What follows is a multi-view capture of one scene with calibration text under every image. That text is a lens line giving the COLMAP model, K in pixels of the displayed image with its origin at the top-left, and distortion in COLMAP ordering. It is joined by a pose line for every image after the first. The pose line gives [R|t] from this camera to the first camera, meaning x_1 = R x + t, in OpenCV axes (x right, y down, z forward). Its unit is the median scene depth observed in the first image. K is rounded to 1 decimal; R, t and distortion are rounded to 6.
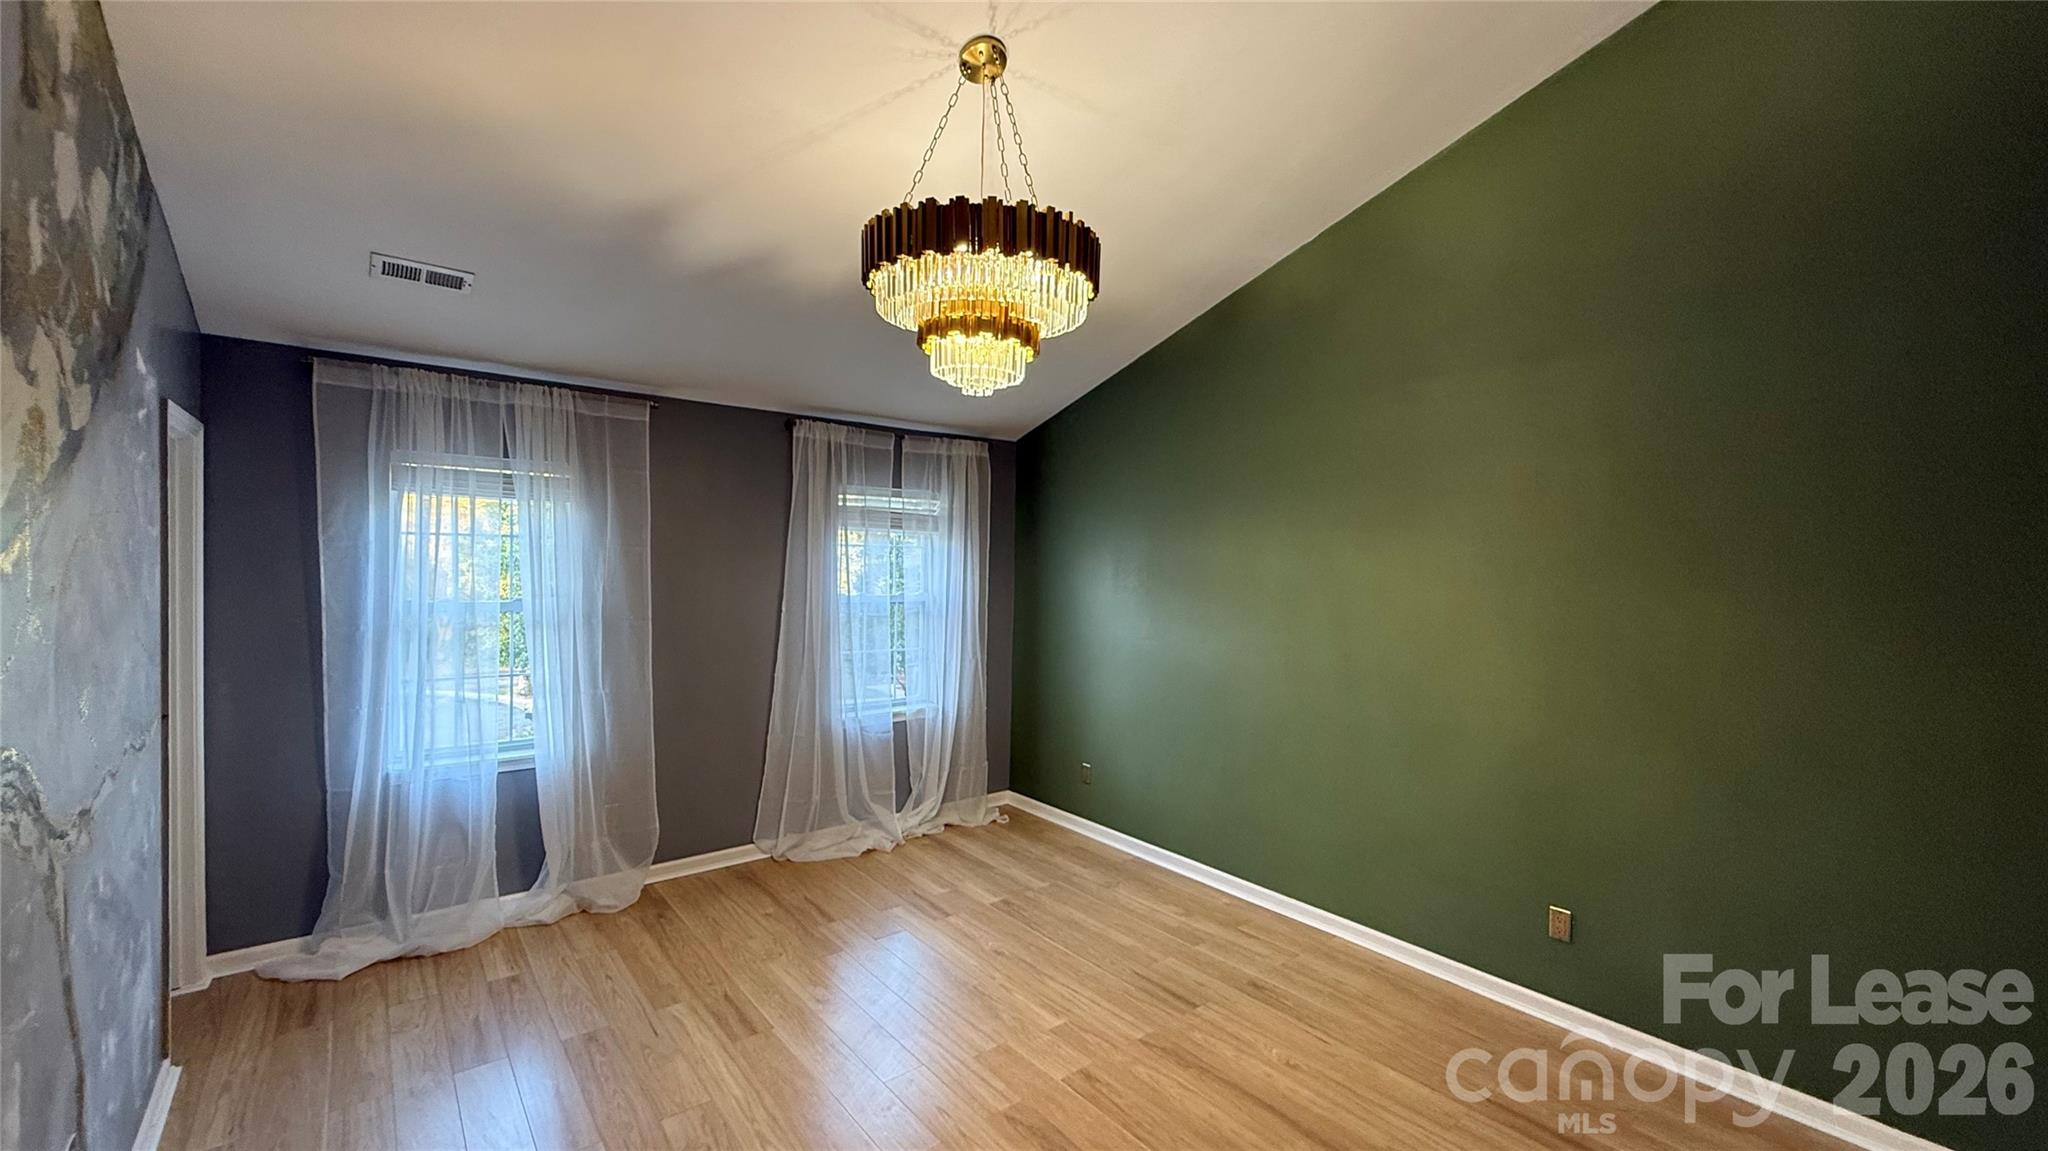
lens RADIAL K [[819.0, 0, 1020.9], [0, 819.0, 577.1], [0, 0, 1]] dist [0.000157, 0.000133]
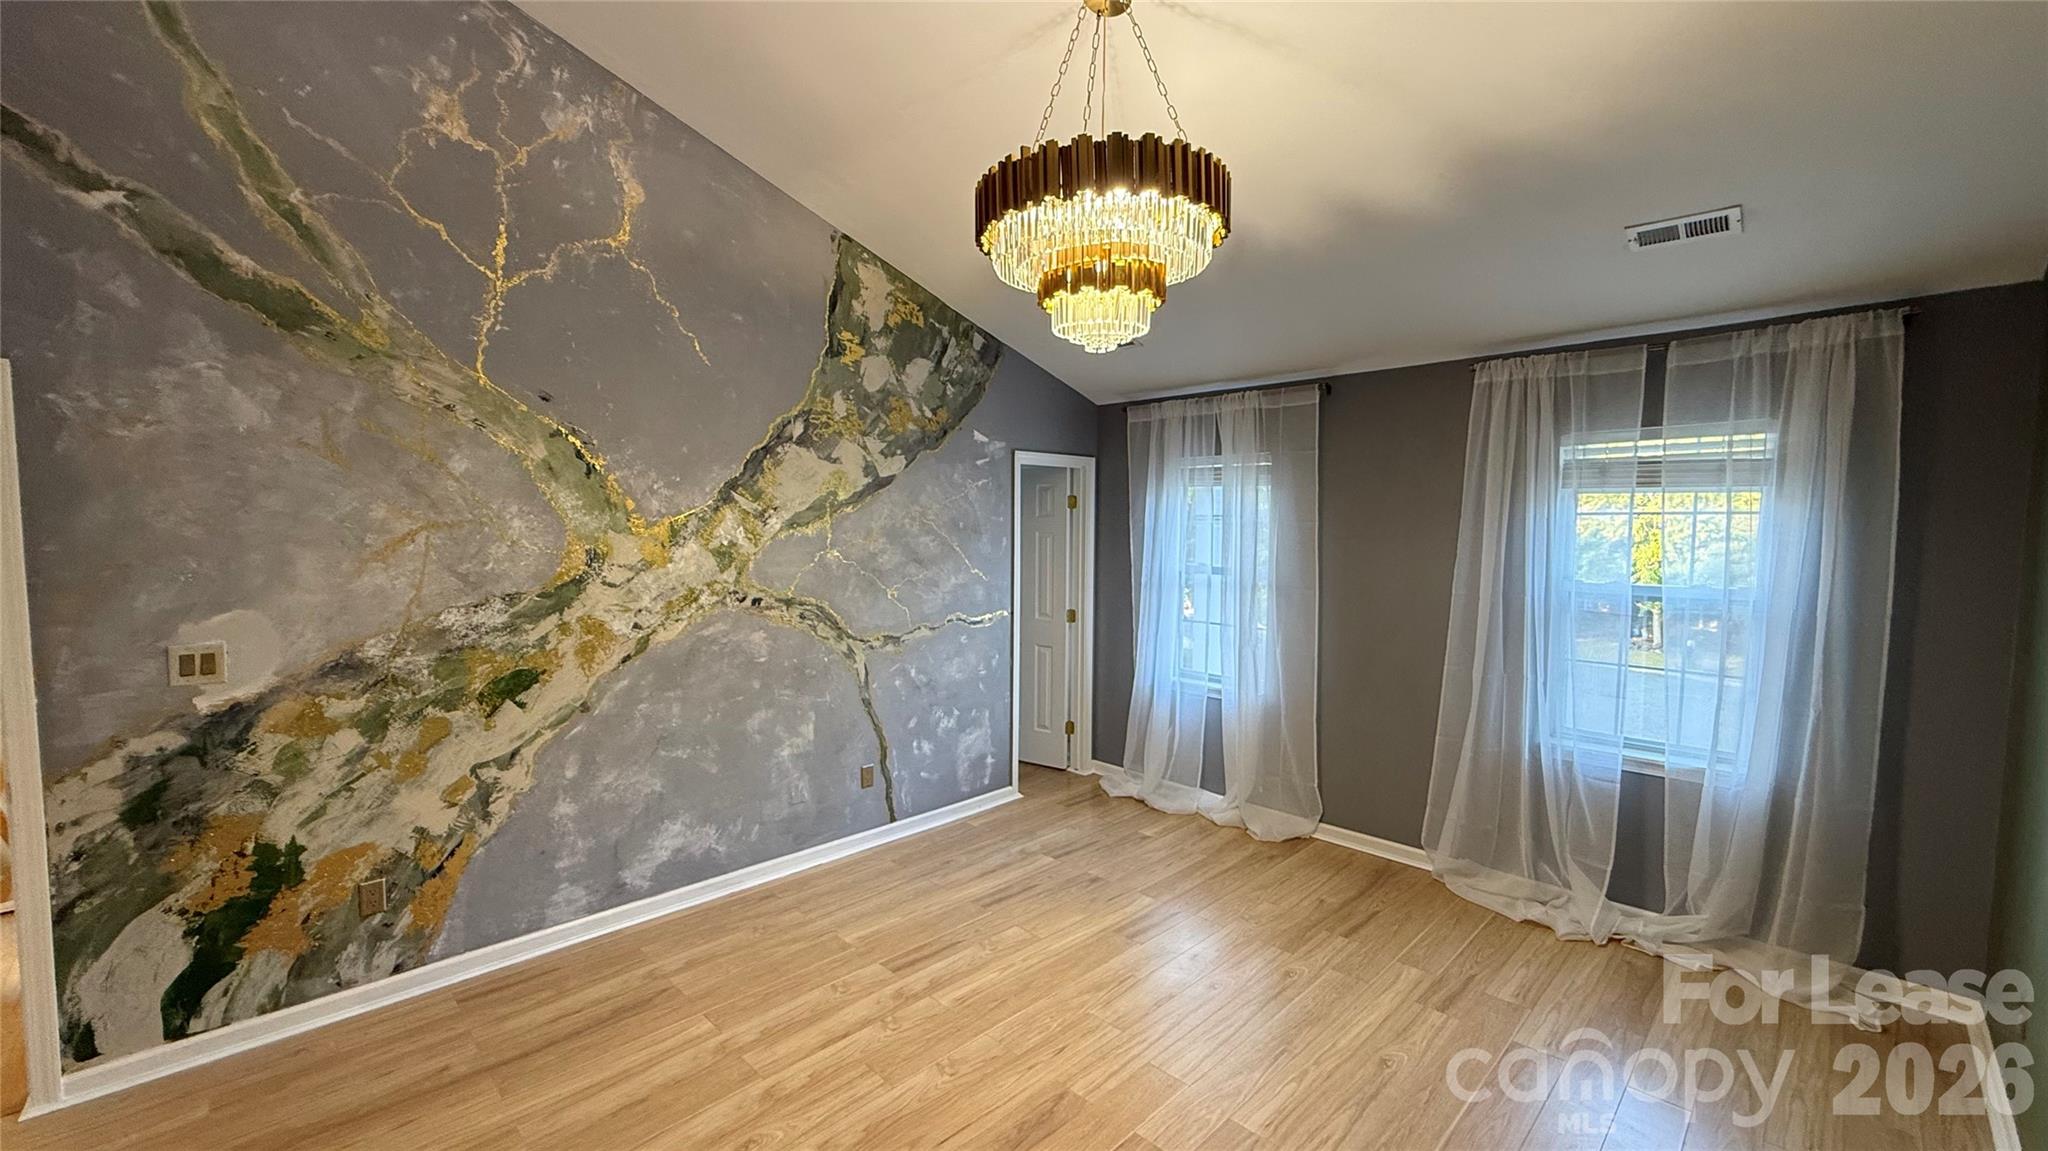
lens RADIAL K [[819.0, 0, 1020.9], [0, 819.0, 577.1], [0, 0, 1]] dist [0.000157, 0.000133]
pose [[0.095858, 0.043612, -0.994439, 0.593794], [-0.027634, 0.998771, 0.041138, 0.001937], [0.995011, 0.023537, 0.096945, 0.540754]]
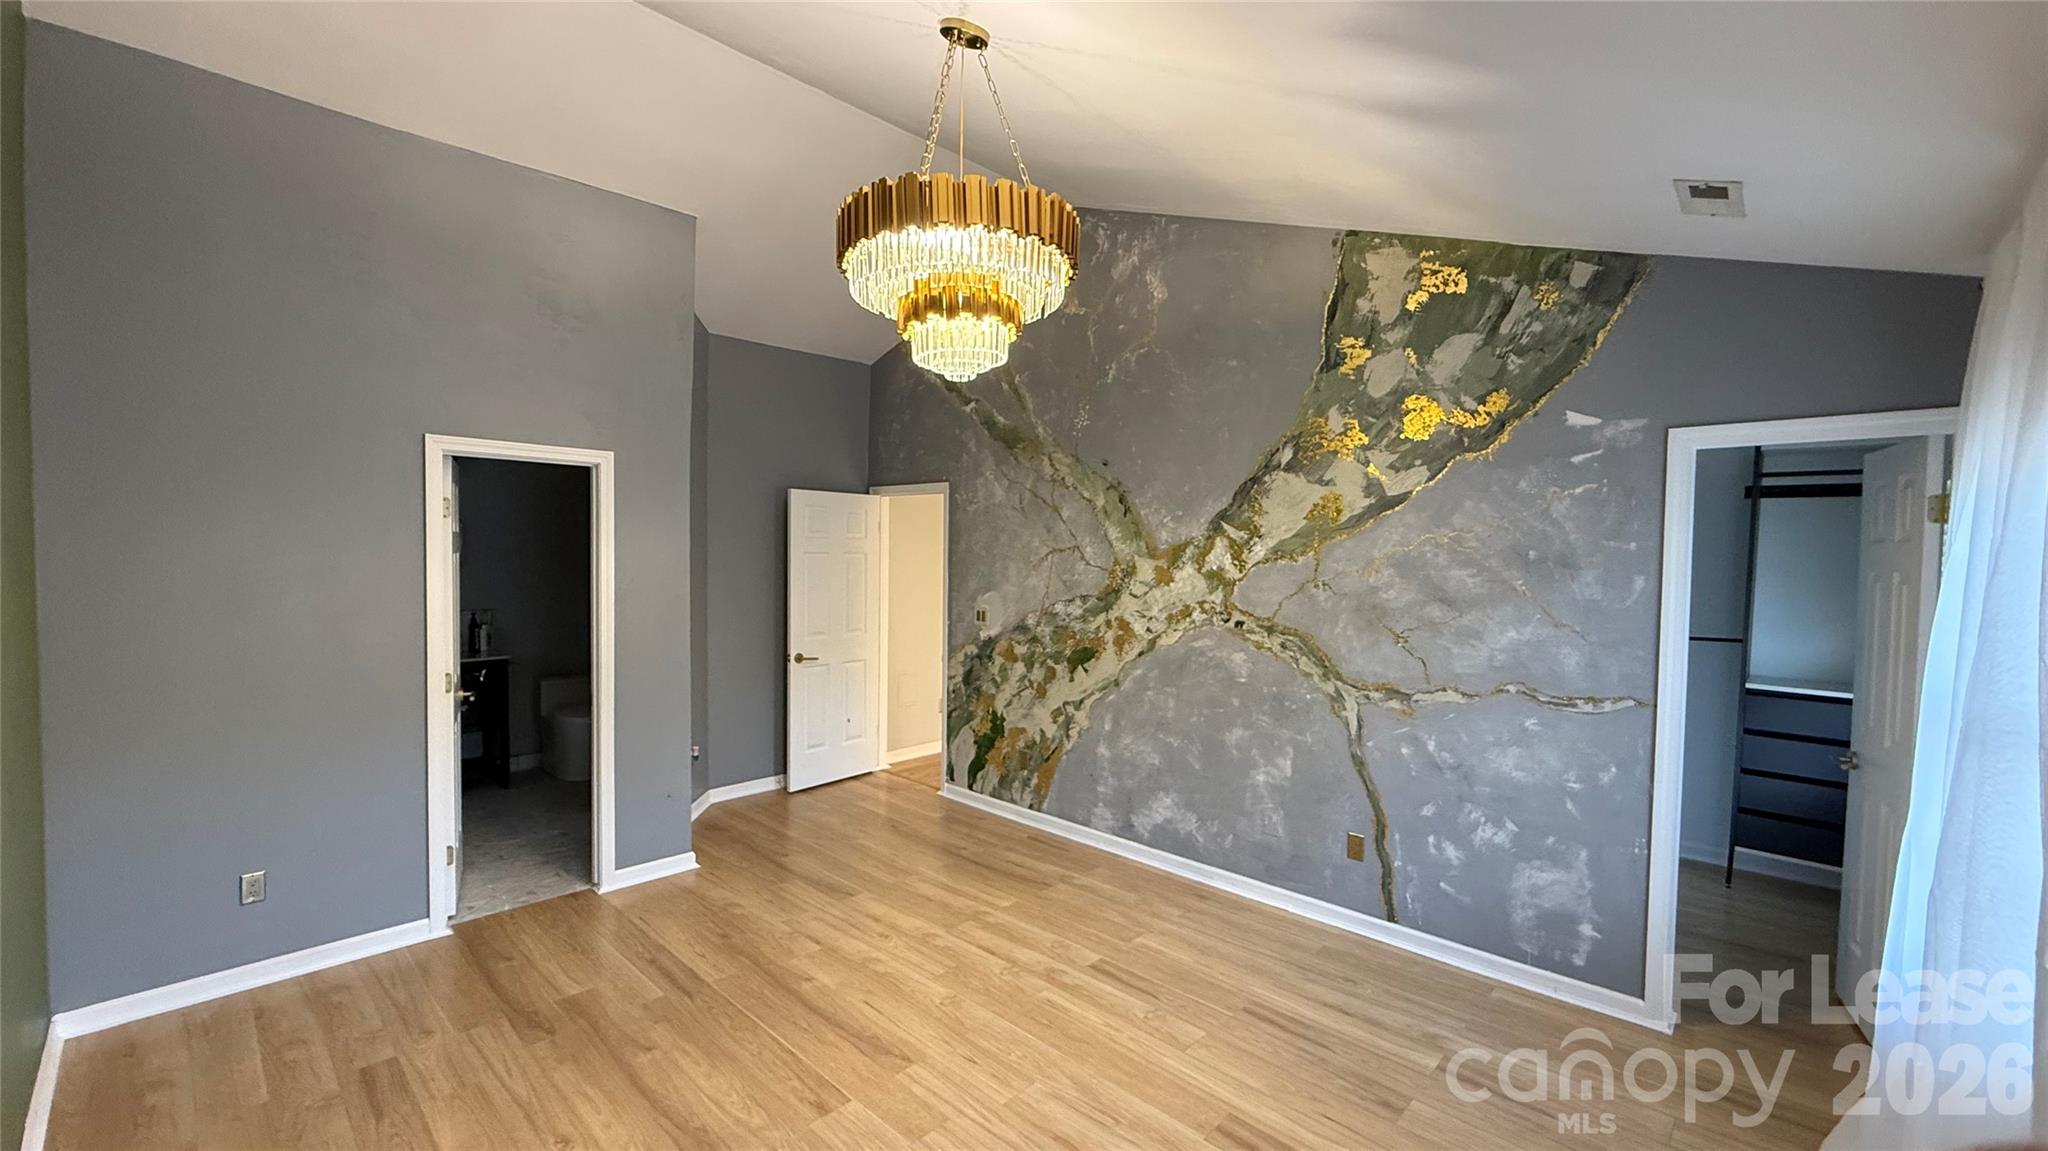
lens RADIAL K [[819.0, 0, 1020.9], [0, 819.0, 577.1], [0, 0, 1]] dist [0.000157, 0.000133]
pose [[-0.991303, -0.028081, -0.128568, -0.004202], [-0.035610, 0.997759, 0.056640, -0.028574], [0.126689, 0.060726, -0.990082, 1.319220]]
